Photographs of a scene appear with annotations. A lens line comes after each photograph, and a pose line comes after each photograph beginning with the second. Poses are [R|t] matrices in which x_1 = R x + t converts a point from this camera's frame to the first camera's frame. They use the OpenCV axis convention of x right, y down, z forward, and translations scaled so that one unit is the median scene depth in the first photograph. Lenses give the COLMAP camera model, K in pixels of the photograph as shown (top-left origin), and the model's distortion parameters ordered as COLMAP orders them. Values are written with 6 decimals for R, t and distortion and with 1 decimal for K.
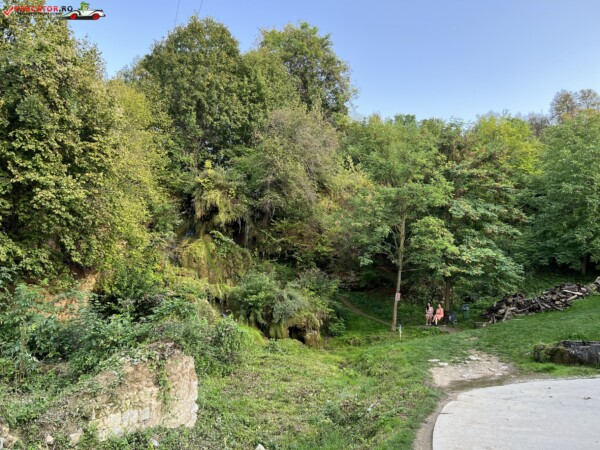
lens RADIAL K [[452.6, 0, 299.1], [0, 452.6, 225.6], [0, 0, 1]] dist [0.060378, -0.072070]
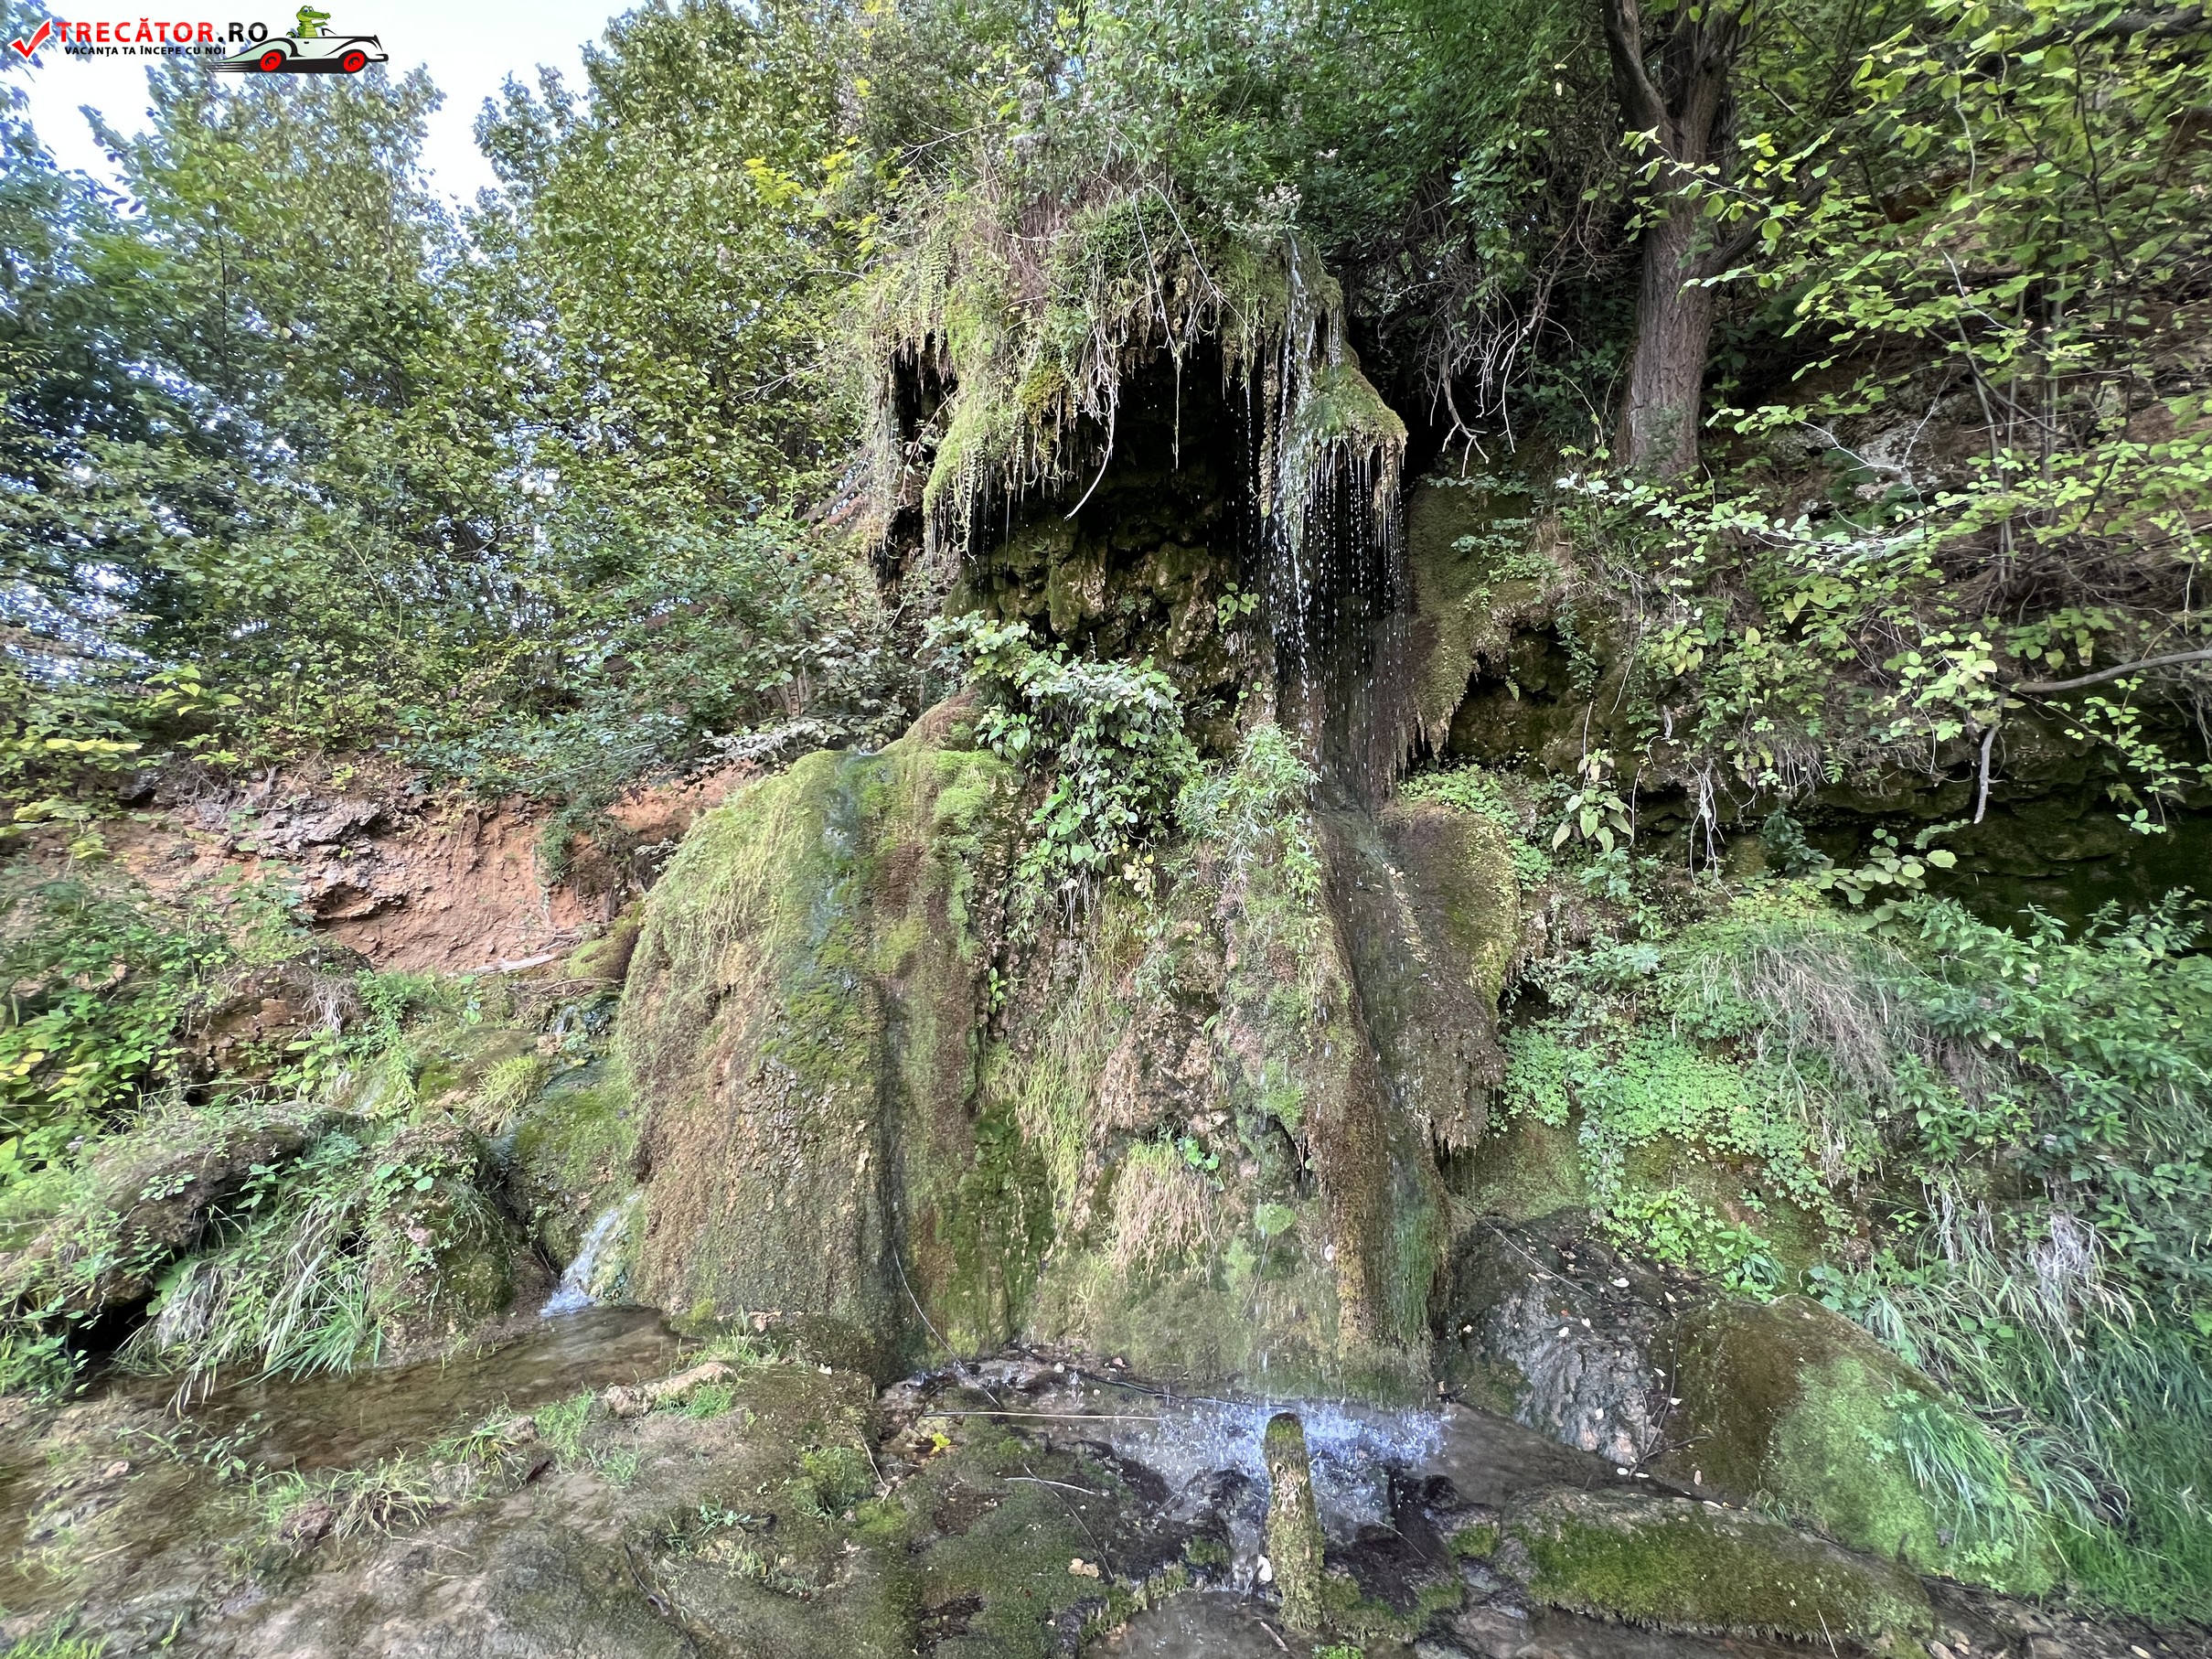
lens RADIAL K [[886.9, 0, 1106.2], [0, 886.9, 833.1], [0, 0, 1]] dist [-0.002060, 0.000800]
pose [[0.655571, -0.123610, -0.744948, -0.034810], [0.122812, 0.990830, -0.056332, 0.070478], [0.745080, -0.054559, 0.664740, 0.905157]]
